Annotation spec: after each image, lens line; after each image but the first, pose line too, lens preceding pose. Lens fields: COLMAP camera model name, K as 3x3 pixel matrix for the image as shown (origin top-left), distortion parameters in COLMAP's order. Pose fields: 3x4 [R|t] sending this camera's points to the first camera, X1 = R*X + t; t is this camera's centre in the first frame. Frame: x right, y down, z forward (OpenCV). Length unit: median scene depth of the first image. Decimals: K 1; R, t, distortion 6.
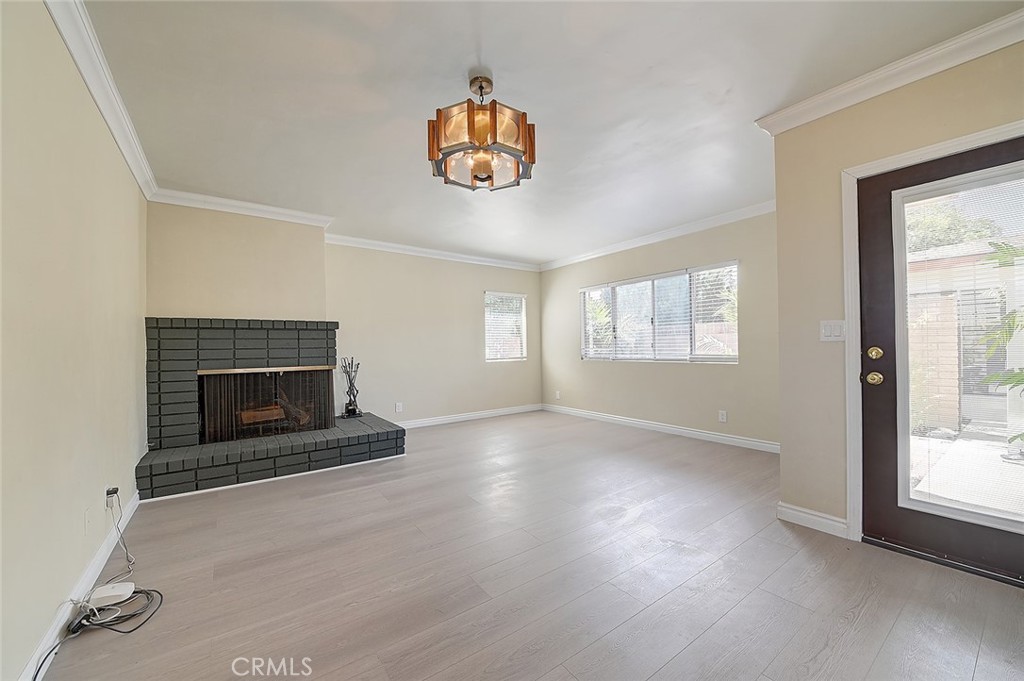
lens RADIAL K [[387.5, 0, 512.6], [0, 387.5, 346.1], [0, 0, 1]] dist [-0.010307, -0.003403]
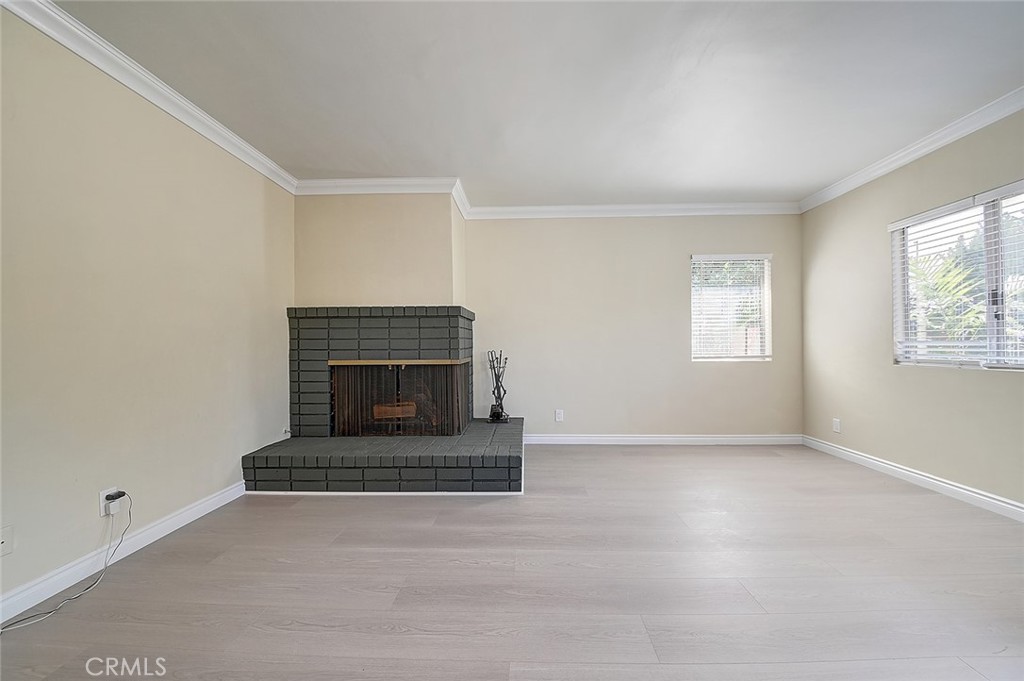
lens RADIAL K [[358.0, 0, 520.1], [0, 358.0, 345.0], [0, 0, 1]] dist [-0.010504, -0.003179]
pose [[0.795142, 0.010629, -0.606331, 0.107349], [-0.003831, 0.999914, 0.012505, 0.009601], [0.606412, -0.007620, 0.795114, 0.530296]]
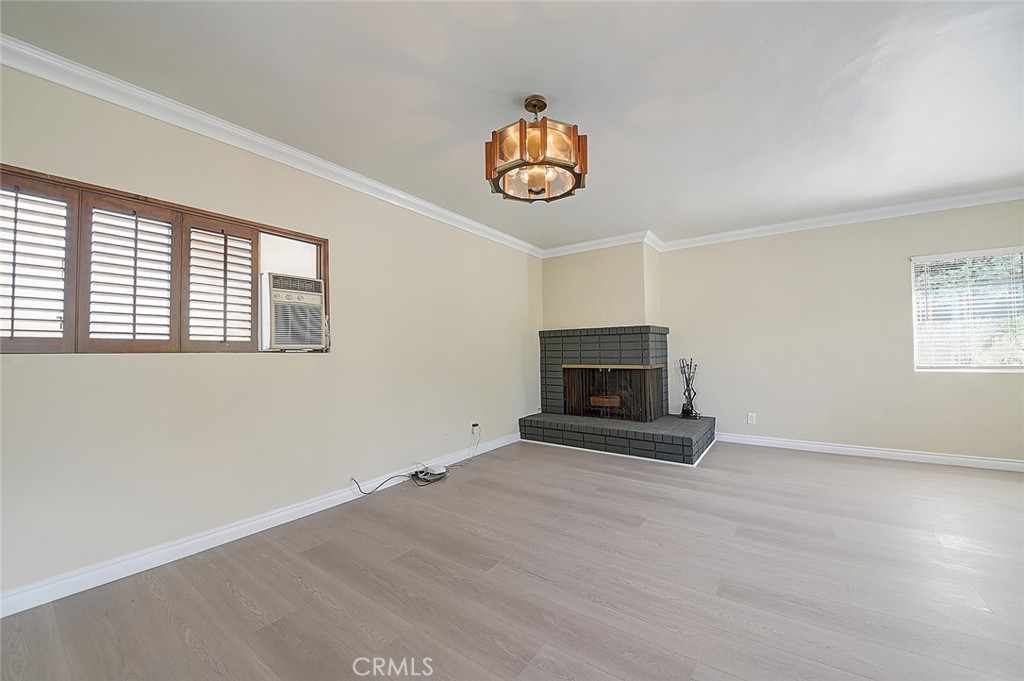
lens RADIAL K [[376.9, 0, 520.3], [0, 376.9, 345.4], [0, 0, 1]] dist [0.002239, -0.001571]
pose [[0.321844, -0.006839, -0.946768, 0.477005], [0.009273, 0.999949, -0.004071, -0.006797], [0.946747, -0.007470, 0.321891, 0.344302]]
